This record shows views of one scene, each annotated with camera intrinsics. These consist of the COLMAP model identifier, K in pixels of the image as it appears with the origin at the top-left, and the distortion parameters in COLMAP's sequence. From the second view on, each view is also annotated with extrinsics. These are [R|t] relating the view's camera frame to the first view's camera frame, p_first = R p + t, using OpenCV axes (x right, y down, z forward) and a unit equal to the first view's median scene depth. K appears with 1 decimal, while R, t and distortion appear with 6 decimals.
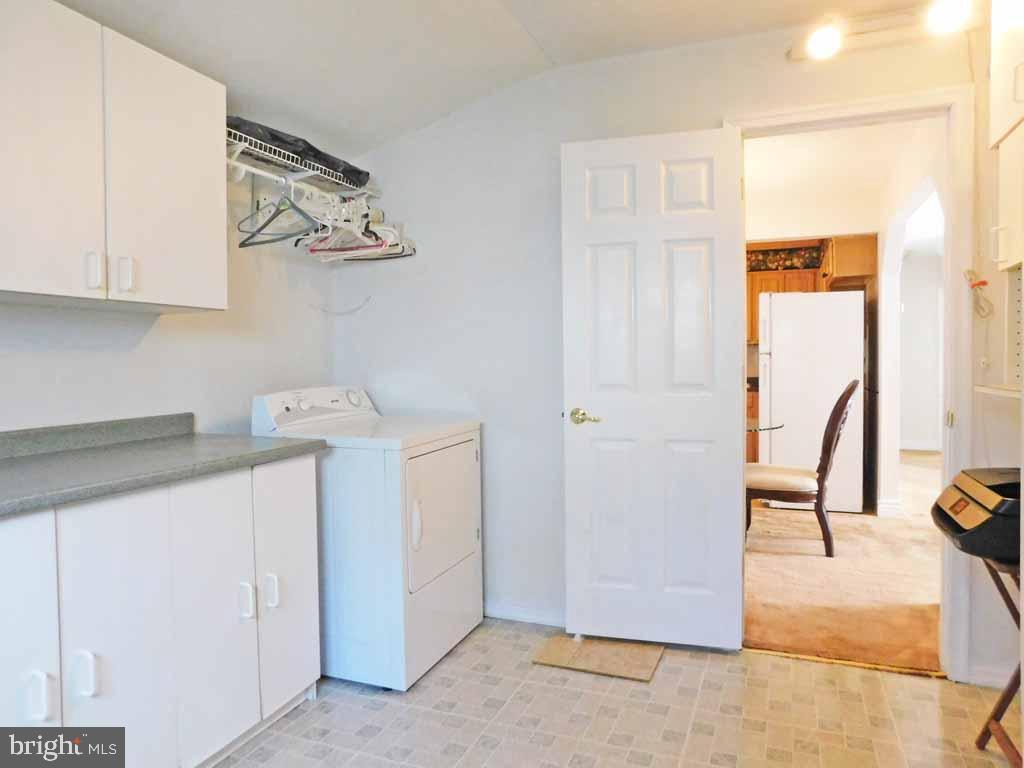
lens RADIAL K [[680.1, 0, 512.0], [0, 680.1, 384.0], [0, 0, 1]] dist [-0.053008, 0.024297]
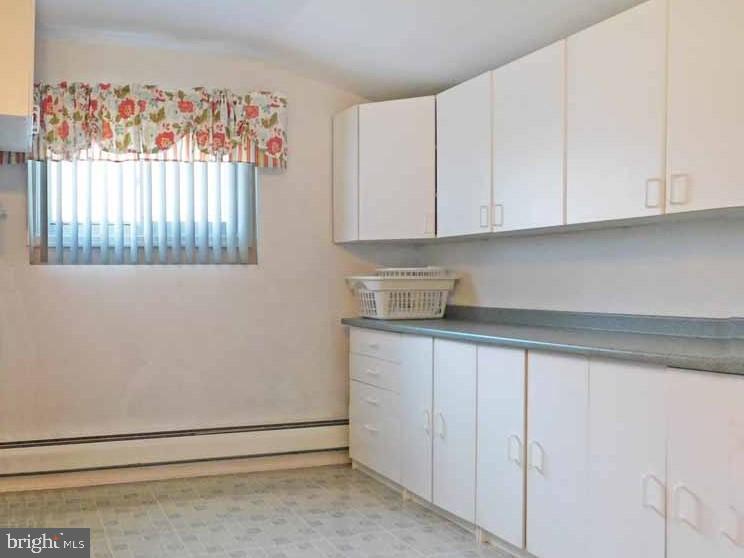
lens RADIAL K [[494.1, 0, 372.0], [0, 494.1, 279.0], [0, 0, 1]] dist [-0.053008, 0.024297]
pose [[-0.548510, 0.026651, -0.835719, 0.523075], [0.002996, 0.999548, 0.029909, -0.036898], [0.836139, 0.013902, -0.548342, 1.159671]]
